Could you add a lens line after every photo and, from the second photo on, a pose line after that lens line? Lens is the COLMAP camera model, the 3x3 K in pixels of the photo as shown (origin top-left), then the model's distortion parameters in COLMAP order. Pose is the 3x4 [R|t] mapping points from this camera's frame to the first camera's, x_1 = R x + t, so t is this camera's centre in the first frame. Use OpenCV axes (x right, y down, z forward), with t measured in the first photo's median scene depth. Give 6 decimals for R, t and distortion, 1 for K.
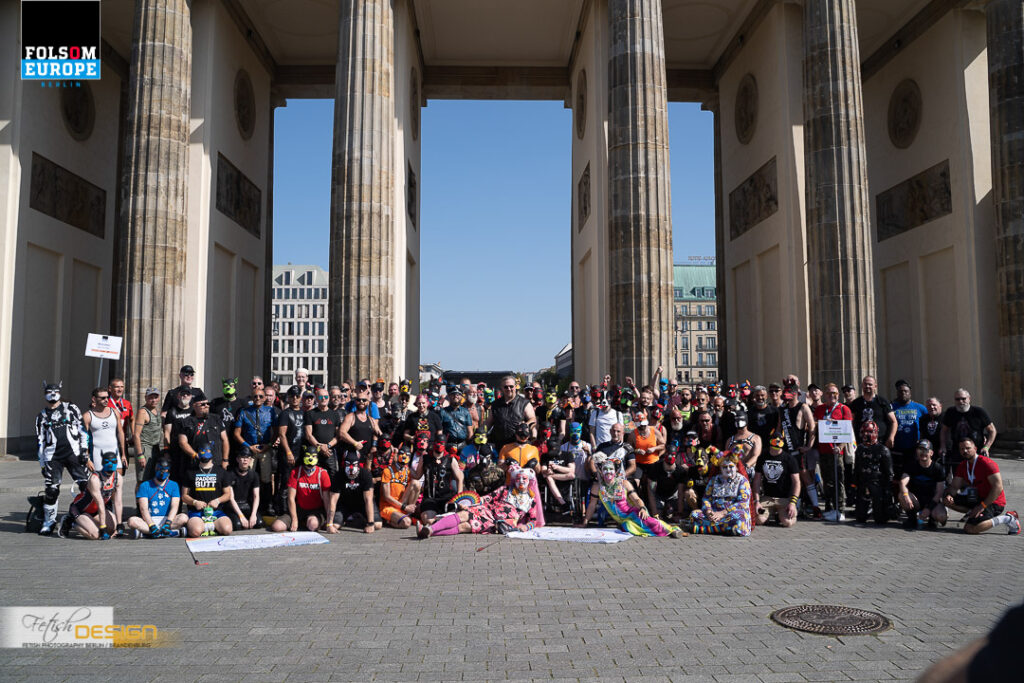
lens RADIAL K [[839.6, 0, 514.8], [0, 839.6, 339.7], [0, 0, 1]] dist [-0.118761, 0.099396]
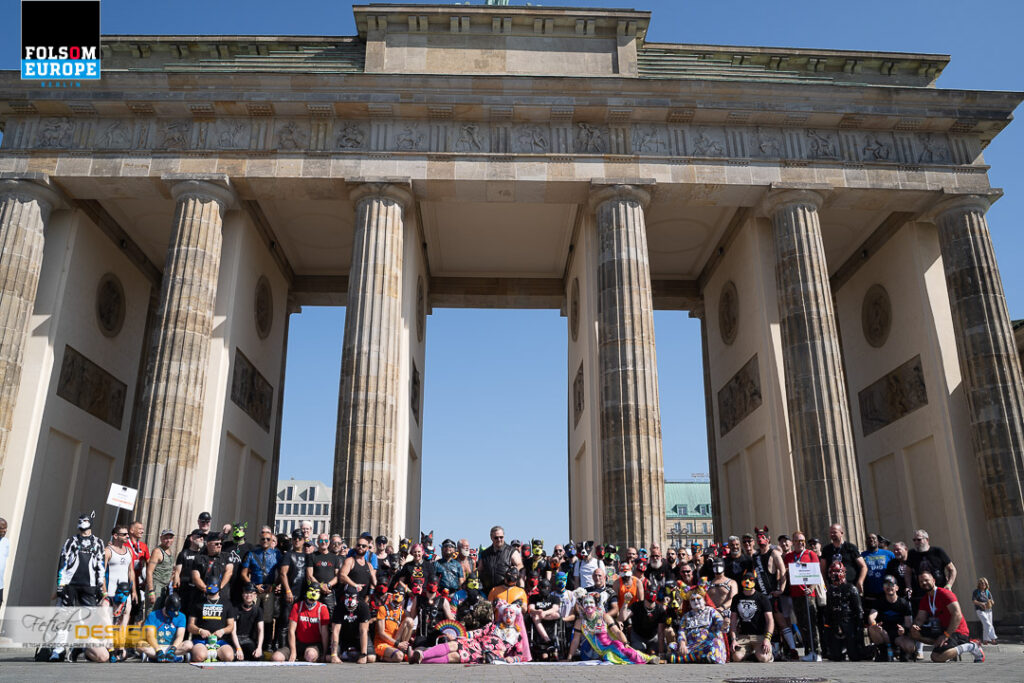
lens RADIAL K [[839.6, 0, 511.9], [0, 839.6, 338.8], [0, 0, 1]] dist [-0.118761, 0.099396]
pose [[0.999962, 0.001670, -0.008602, 0.009567], [-0.003860, 0.965236, -0.261353, 0.048078], [0.007867, 0.261376, 0.965205, -0.050561]]
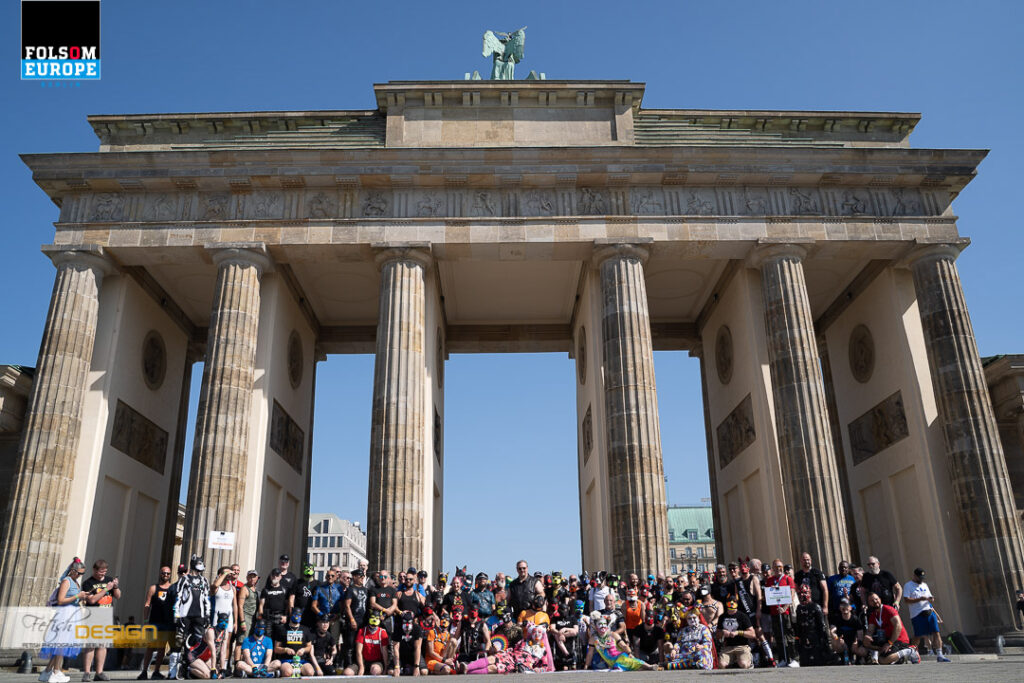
lens RADIAL K [[839.6, 0, 513.7], [0, 839.6, 338.7], [0, 0, 1]] dist [-0.118761, 0.099396]
pose [[0.999678, -0.020921, -0.014349, 0.001244], [0.015821, 0.956276, -0.292038, 0.047822], [0.019831, 0.291717, 0.956299, -0.171436]]
